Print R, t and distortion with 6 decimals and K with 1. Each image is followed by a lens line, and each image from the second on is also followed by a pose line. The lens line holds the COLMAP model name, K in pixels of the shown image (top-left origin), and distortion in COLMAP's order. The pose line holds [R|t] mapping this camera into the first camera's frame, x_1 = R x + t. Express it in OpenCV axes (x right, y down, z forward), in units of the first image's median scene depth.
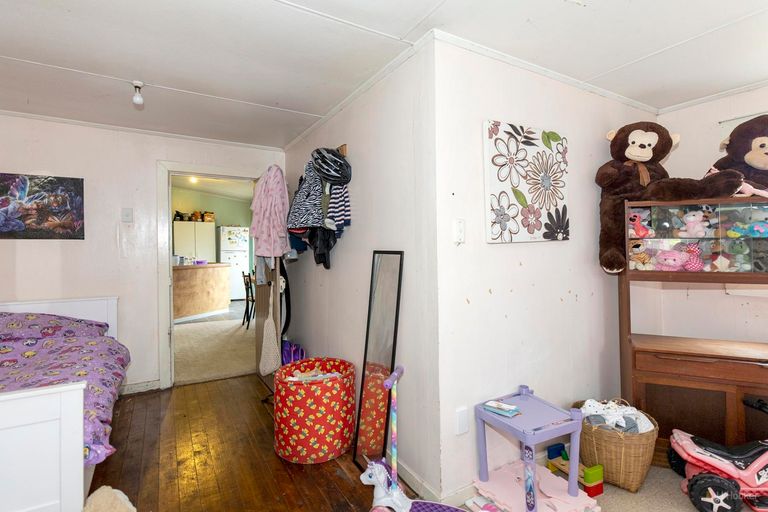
lens RADIAL K [[368.7, 0, 384.0], [0, 368.7, 256.0], [0, 0, 1]] dist [0.001333, 0.000486]
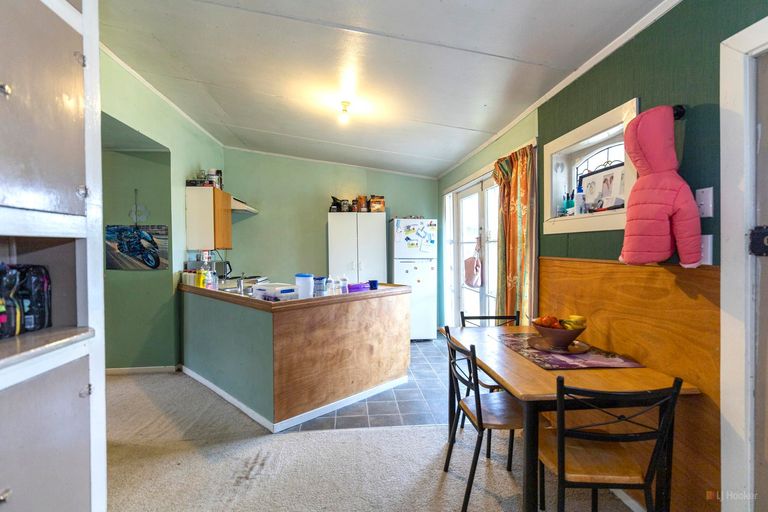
lens RADIAL K [[380.8, 0, 383.0], [0, 380.8, 247.6], [0, 0, 1]] dist [0.000528, -0.000315]
pose [[0.902310, 0.000916, -0.431087, -0.063298], [-0.008027, 0.999860, -0.014678, -0.007680], [0.431013, 0.016704, 0.902191, 0.142925]]
